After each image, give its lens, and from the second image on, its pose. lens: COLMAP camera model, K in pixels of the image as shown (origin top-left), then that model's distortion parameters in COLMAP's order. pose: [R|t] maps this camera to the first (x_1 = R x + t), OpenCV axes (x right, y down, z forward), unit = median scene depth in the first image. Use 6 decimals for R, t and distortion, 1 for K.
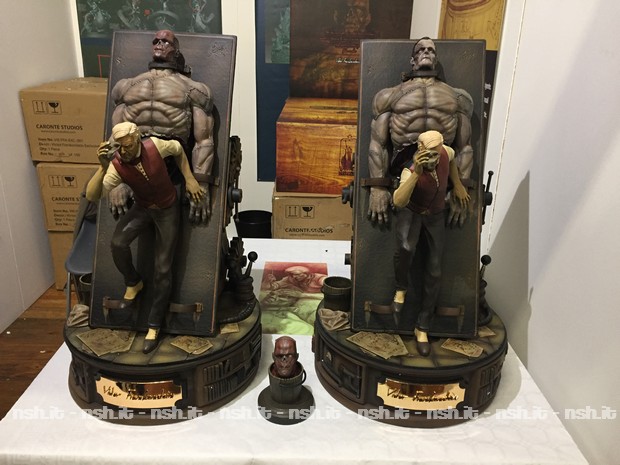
lens RADIAL K [[526.3, 0, 309.9], [0, 526.3, 231.1], [0, 0, 1]] dist [0.047204, 0.003075]
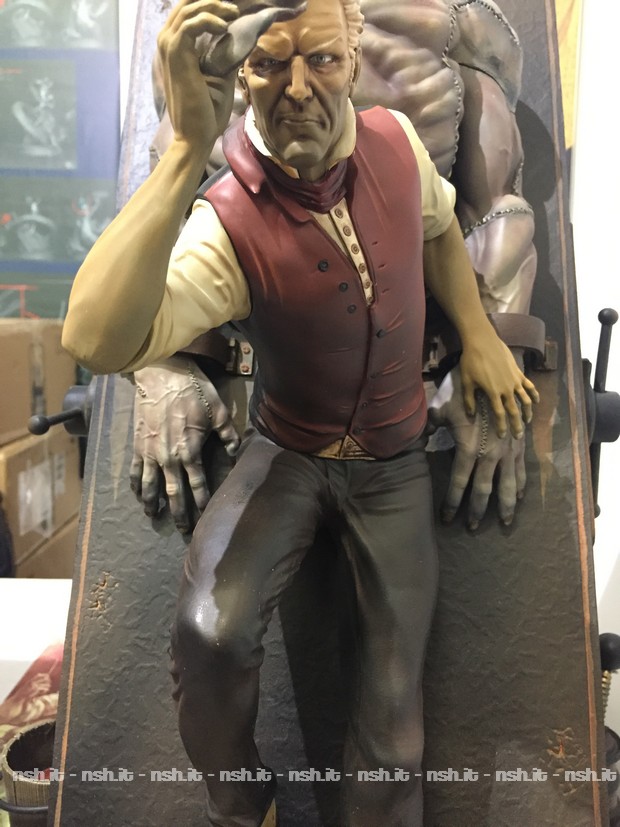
lens RADIAL K [[702.1, 0, 312.9], [0, 702.1, 415.9], [0, 0, 1]] dist [0.047204, 0.003075]
pose [[0.999900, -0.009895, -0.010055, 0.202888], [0.007519, 0.976879, -0.213661, 0.013012], [0.011937, 0.213564, 0.976856, 0.681280]]
